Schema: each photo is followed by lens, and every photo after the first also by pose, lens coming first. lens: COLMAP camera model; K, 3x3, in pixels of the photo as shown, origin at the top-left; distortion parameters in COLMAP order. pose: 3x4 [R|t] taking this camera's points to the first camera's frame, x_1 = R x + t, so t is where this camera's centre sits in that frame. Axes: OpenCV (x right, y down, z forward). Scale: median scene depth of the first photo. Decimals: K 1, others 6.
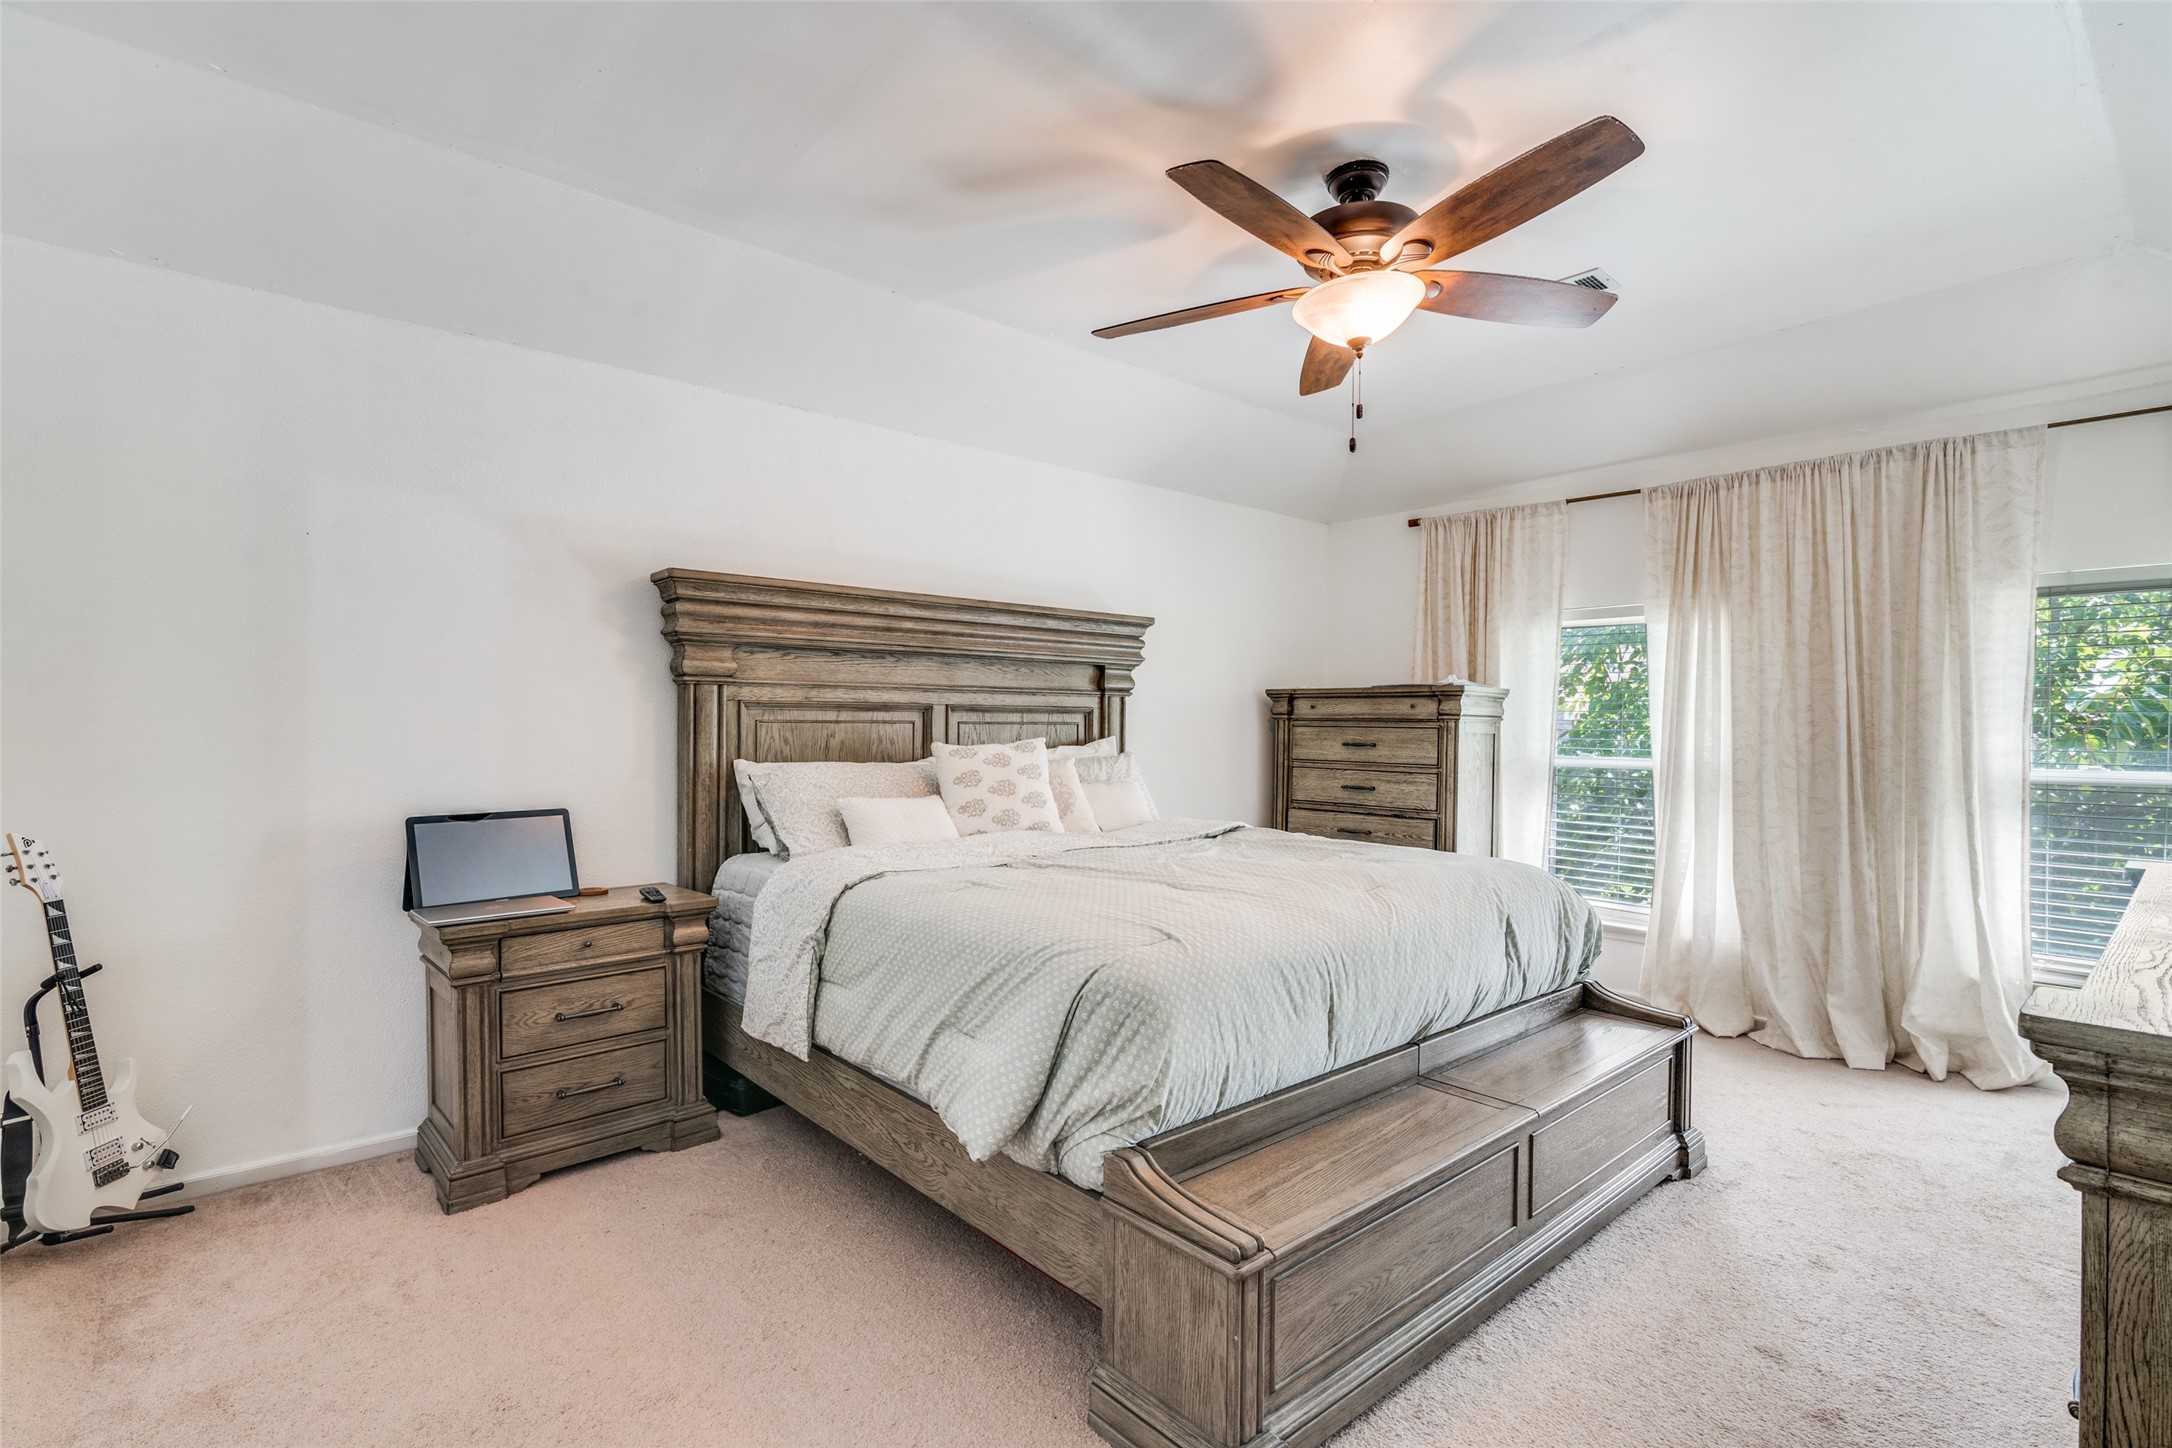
lens RADIAL K [[1008.9, 0, 1082.6], [0, 1008.9, 731.2], [0, 0, 1]] dist [-0.015908, -0.000142]
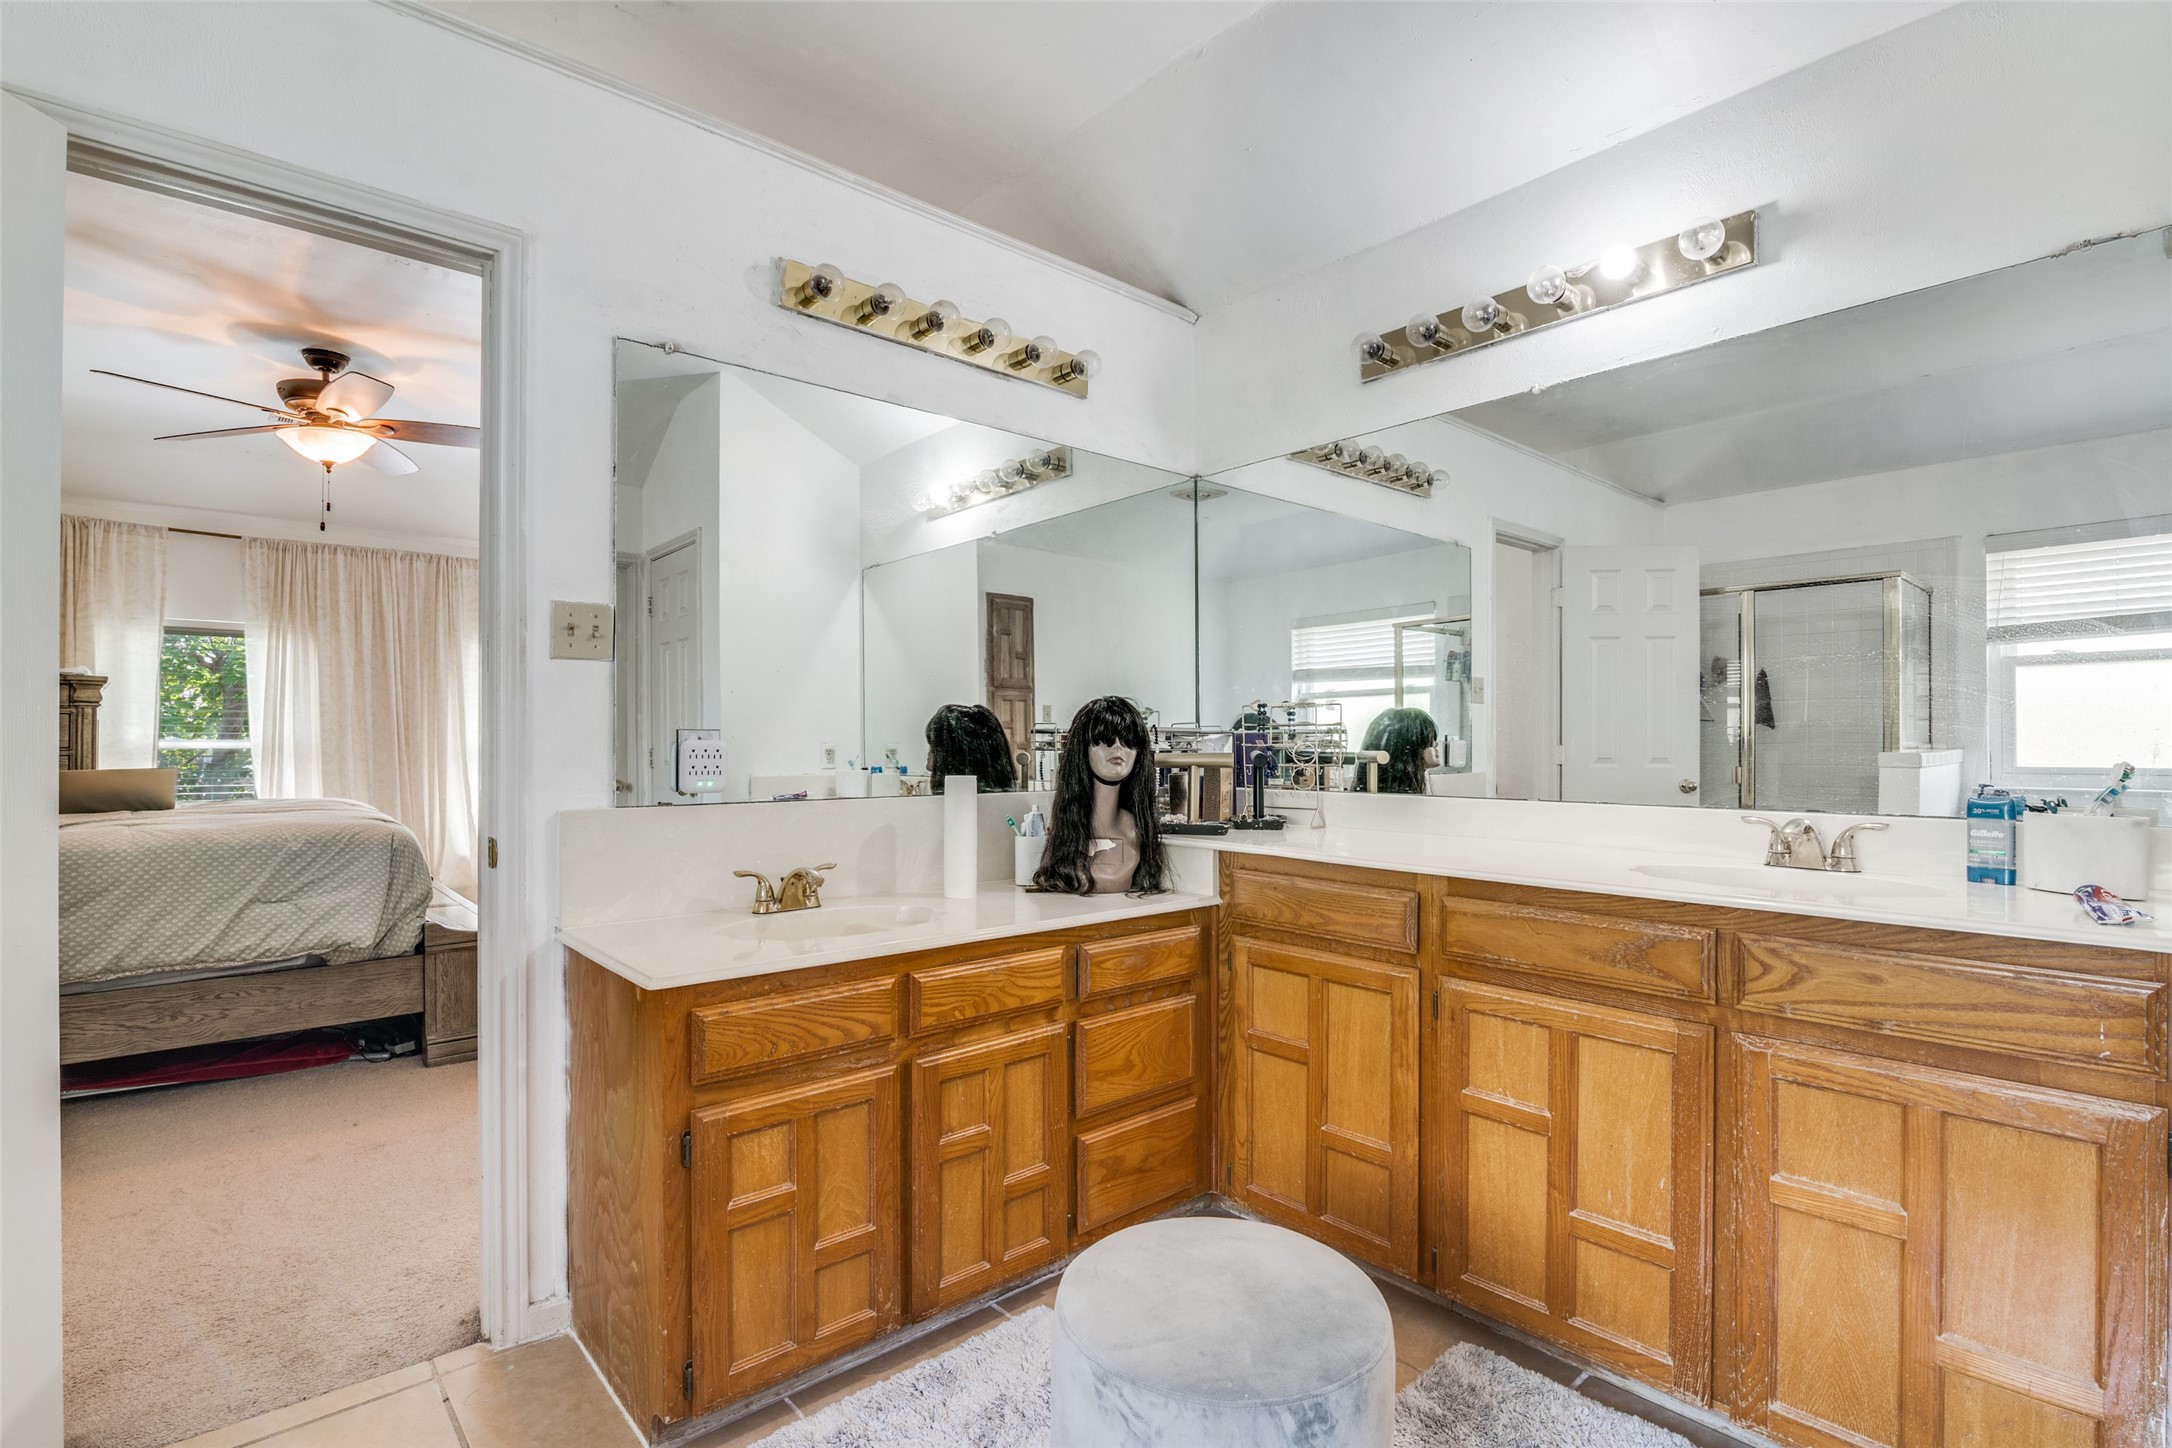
lens RADIAL K [[1008.9, 0, 1076.7], [0, 1008.9, 734.8], [0, 0, 1]] dist [-0.015908, -0.000142]
pose [[-0.006876, -0.000462, 0.999976, -0.829822], [0.004348, 0.999990, 0.000492, 0.027077], [-0.999967, 0.004351, -0.006874, -0.100249]]
